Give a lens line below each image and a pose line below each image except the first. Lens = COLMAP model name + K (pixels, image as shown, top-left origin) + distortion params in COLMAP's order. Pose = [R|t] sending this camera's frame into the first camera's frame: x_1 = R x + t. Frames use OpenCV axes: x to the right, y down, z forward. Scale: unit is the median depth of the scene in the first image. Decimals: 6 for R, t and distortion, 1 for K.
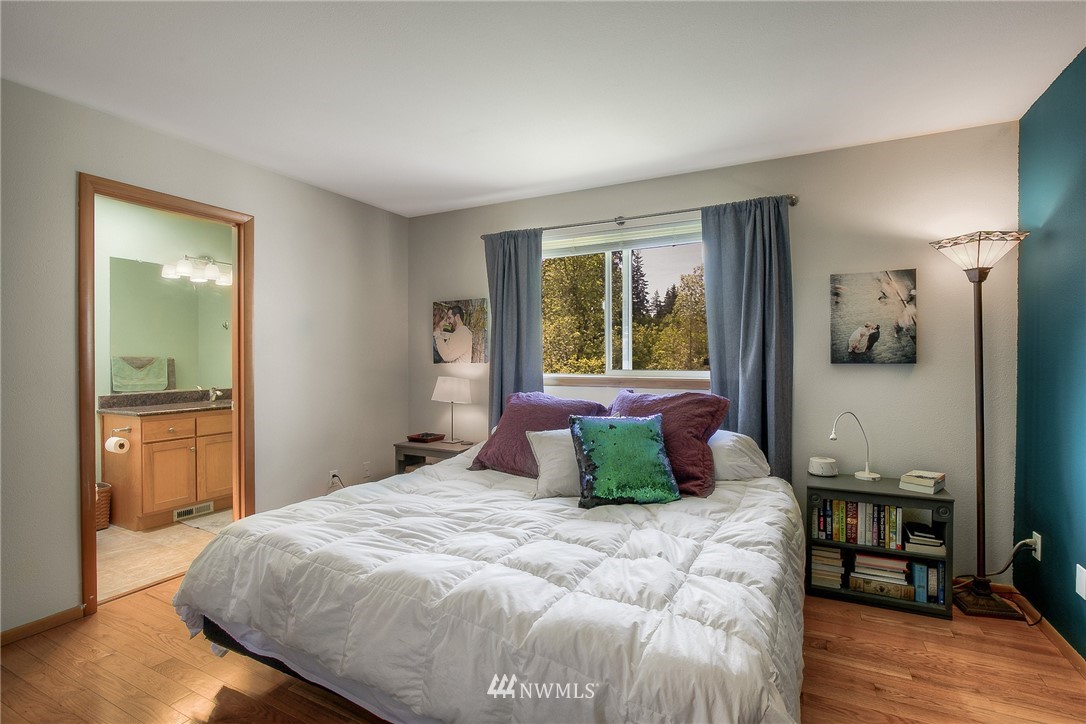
lens RADIAL K [[506.7, 0, 563.6], [0, 506.7, 364.7], [0, 0, 1]] dist [-0.021967, 0.005983]
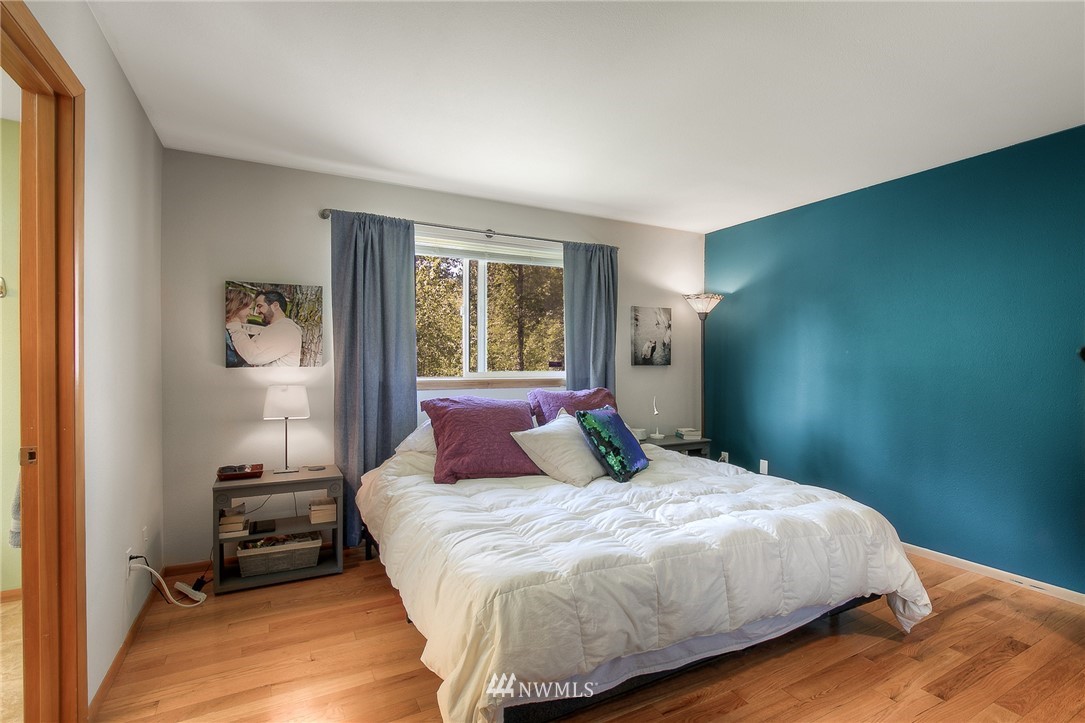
lens RADIAL K [[506.2, 0, 547.1], [0, 506.2, 366.4], [0, 0, 1]] dist [-0.021967, 0.005983]
pose [[0.584618, -0.004866, 0.811294, -0.774738], [0.006199, 0.999980, 0.001530, -0.003140], [-0.811285, 0.004135, 0.584636, 0.307022]]
